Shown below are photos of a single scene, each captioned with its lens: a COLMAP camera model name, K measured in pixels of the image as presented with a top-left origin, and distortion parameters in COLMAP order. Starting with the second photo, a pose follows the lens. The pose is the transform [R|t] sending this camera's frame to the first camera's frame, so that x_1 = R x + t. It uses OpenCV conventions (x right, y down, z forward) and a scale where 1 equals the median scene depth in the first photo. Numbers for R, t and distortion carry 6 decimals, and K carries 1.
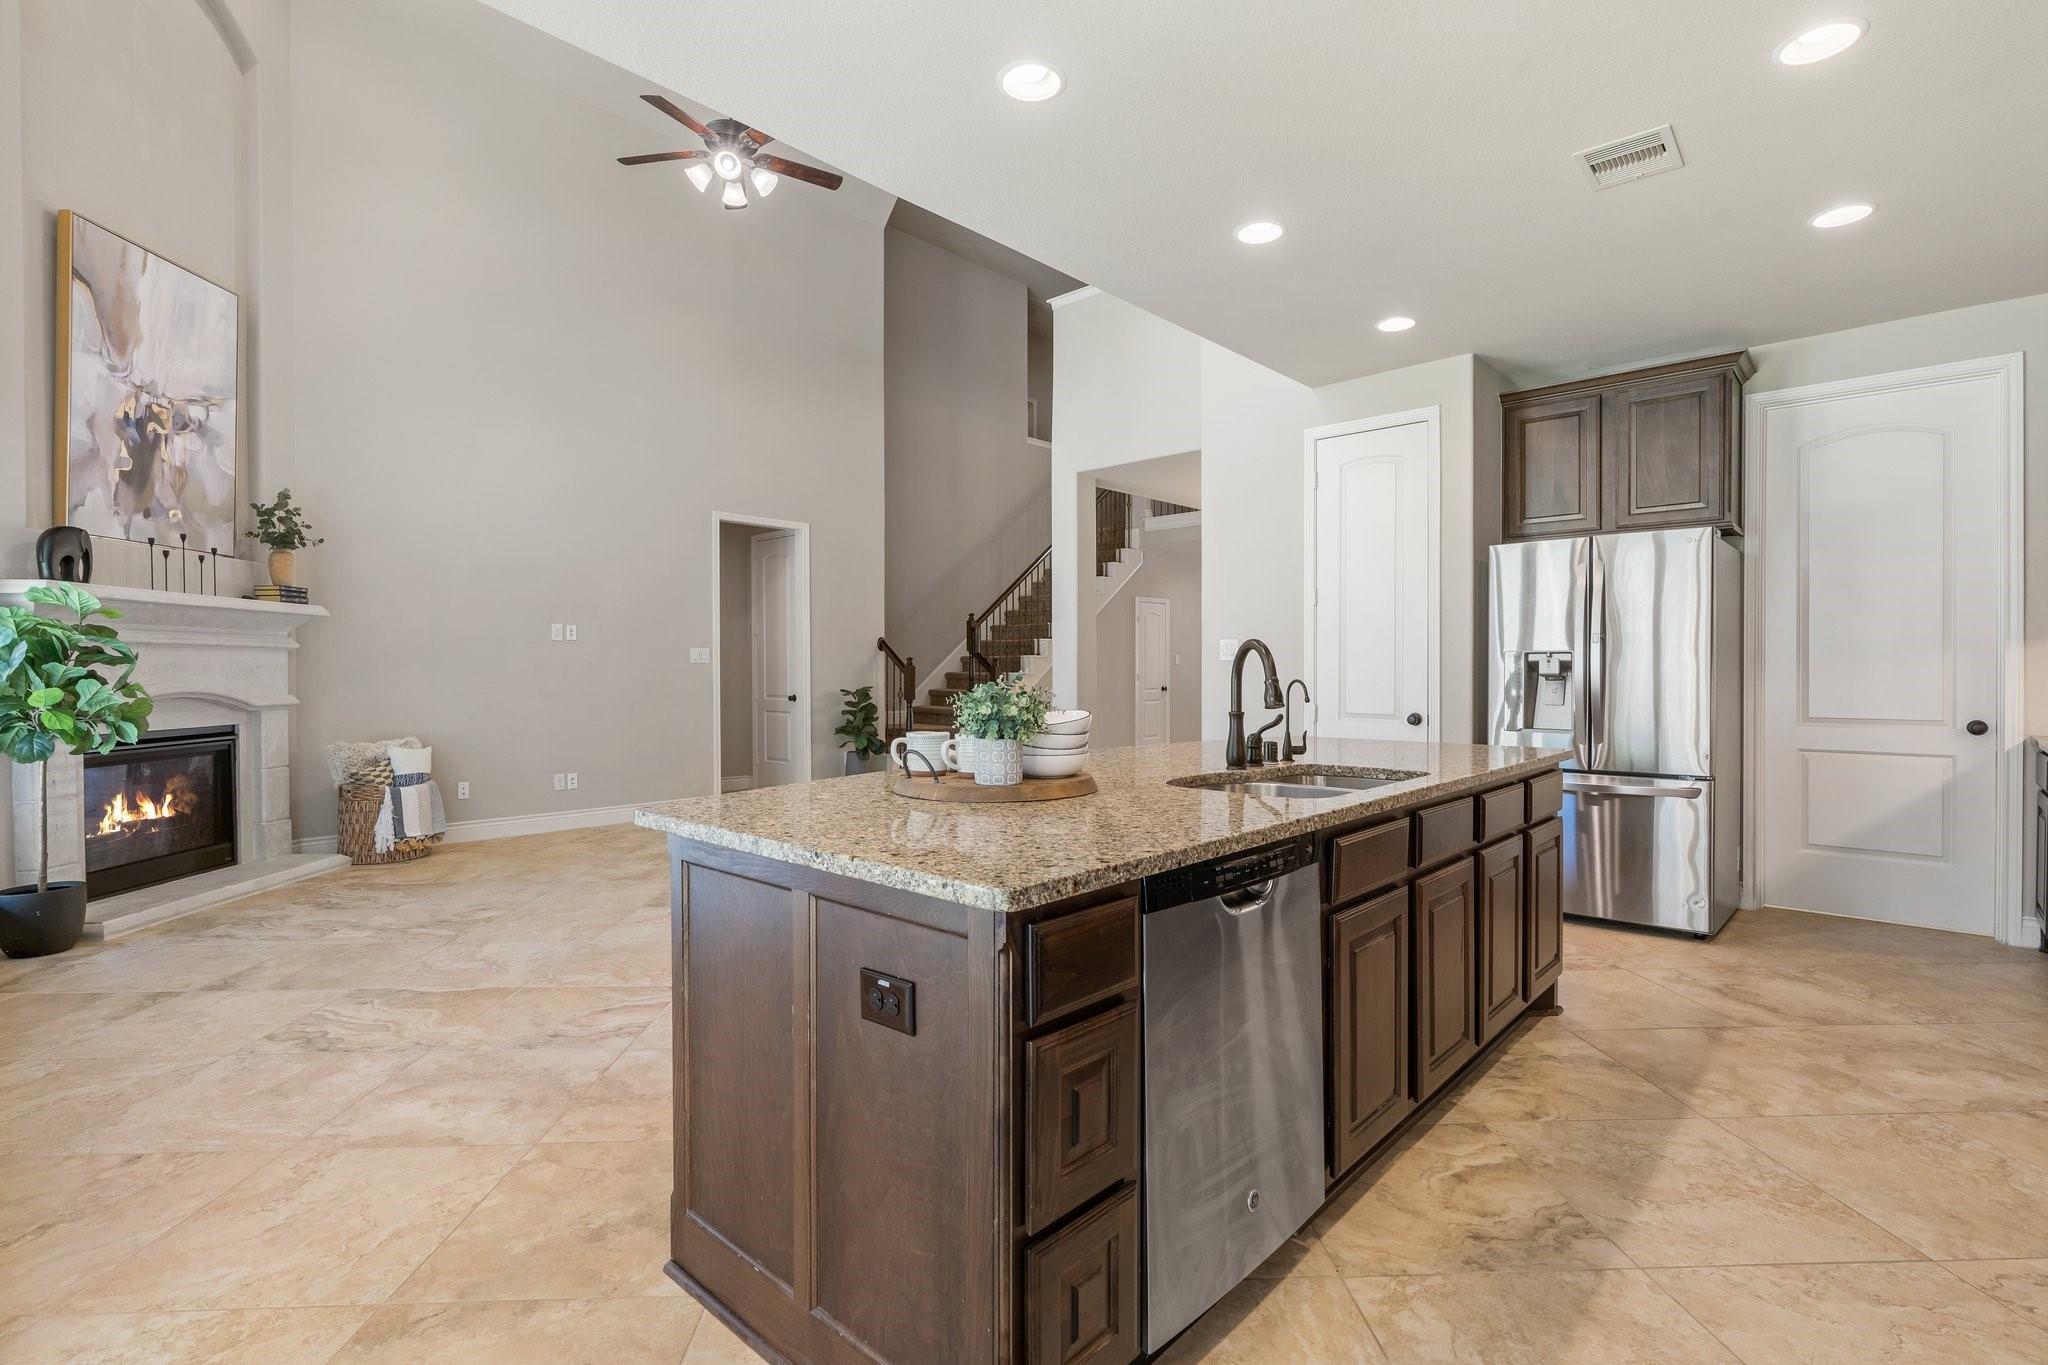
lens RADIAL K [[962.3, 0, 1026.3], [0, 962.3, 675.0], [0, 0, 1]] dist [-0.007984, 0.001325]
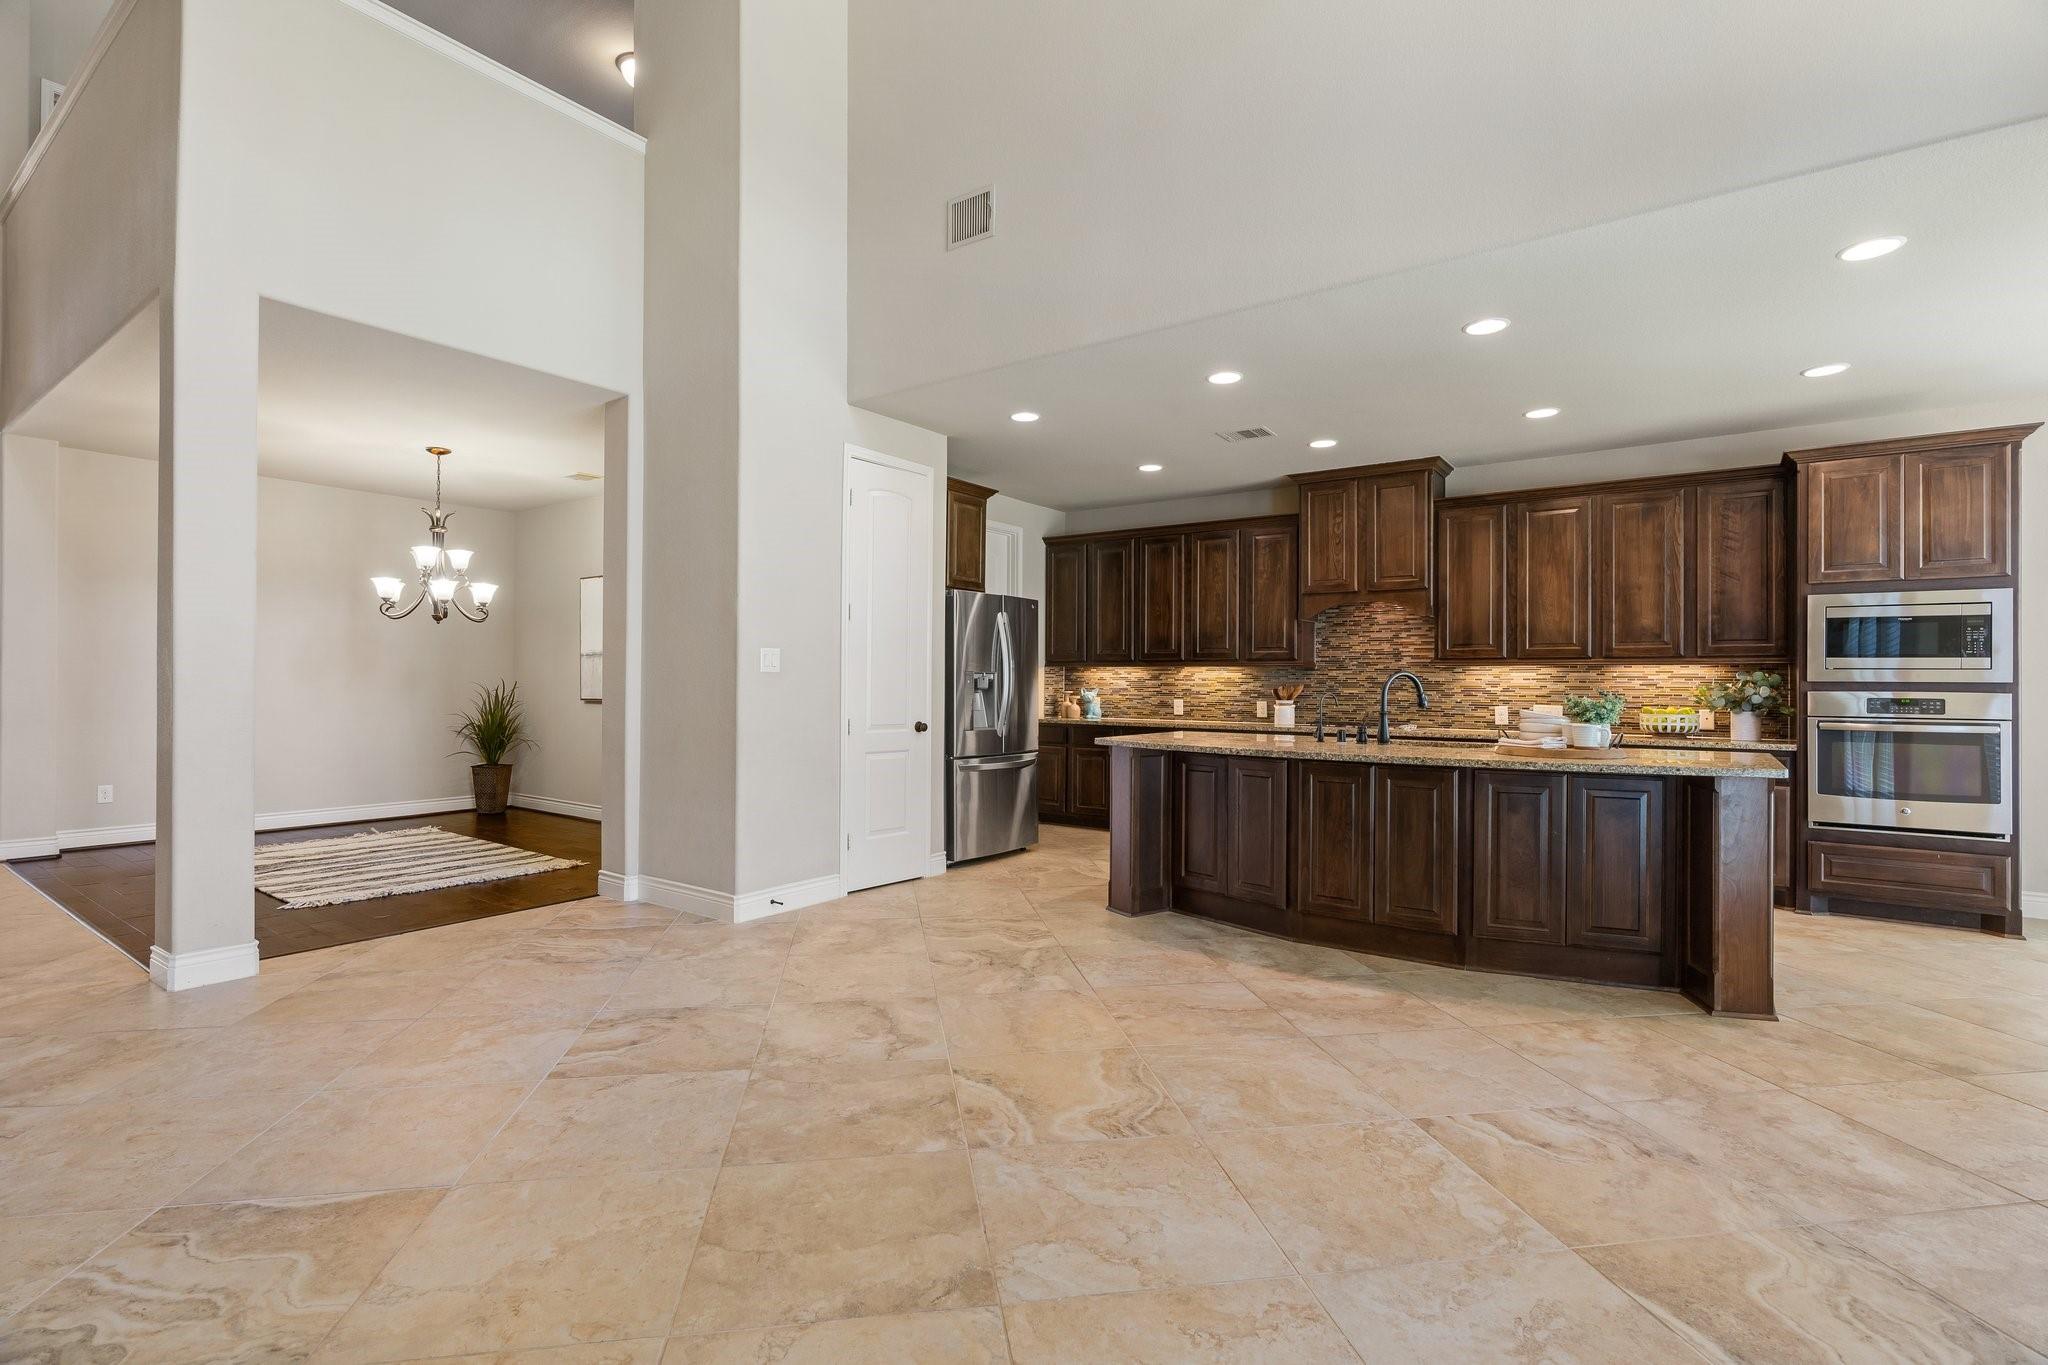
lens RADIAL K [[938.0, 0, 1023.1], [0, 938.0, 671.7], [0, 0, 1]] dist [-0.005621, 0.001518]
pose [[-0.121749, 0.015217, 0.992444, -0.769858], [-0.001042, 0.999880, -0.015459, -0.003174], [-0.992560, -0.002916, -0.121719, 1.031059]]
